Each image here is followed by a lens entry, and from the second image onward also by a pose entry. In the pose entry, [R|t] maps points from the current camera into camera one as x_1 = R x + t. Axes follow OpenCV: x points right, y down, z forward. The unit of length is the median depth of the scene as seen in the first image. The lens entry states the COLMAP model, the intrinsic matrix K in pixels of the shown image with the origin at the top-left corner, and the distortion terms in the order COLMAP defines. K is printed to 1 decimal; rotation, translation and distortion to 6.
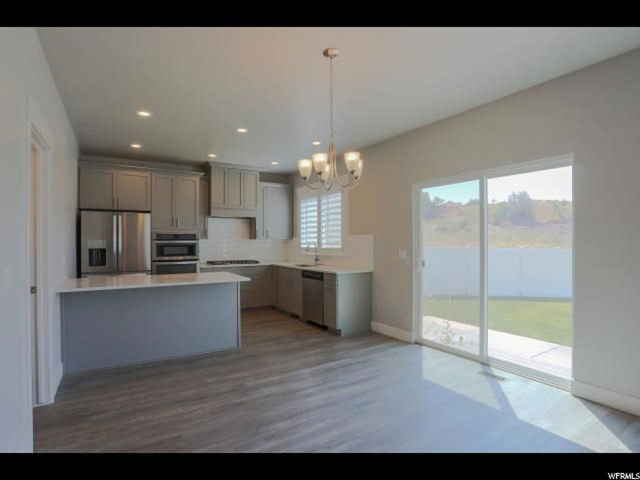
lens RADIAL K [[339.0, 0, 318.9], [0, 339.0, 236.2], [0, 0, 1]] dist [-0.055859, 0.016613]
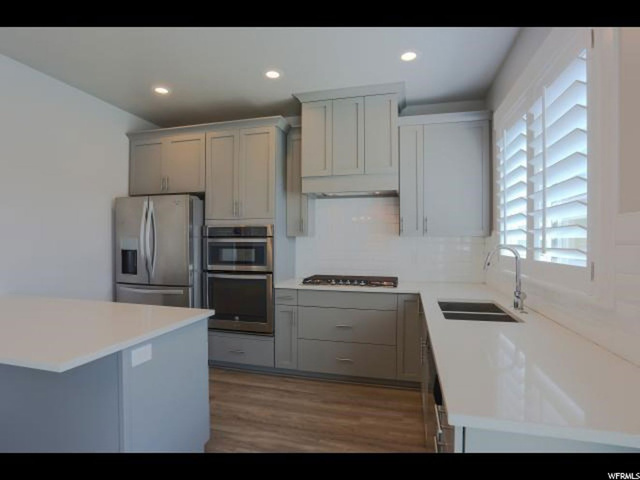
lens RADIAL K [[339.0, 0, 319.3], [0, 339.0, 244.7], [0, 0, 1]] dist [-0.055859, 0.016613]
pose [[0.678138, 0.012990, -0.734820, 0.111996], [0.007376, 0.999673, 0.024479, 0.010783], [0.734898, -0.022021, 0.677820, 0.707101]]
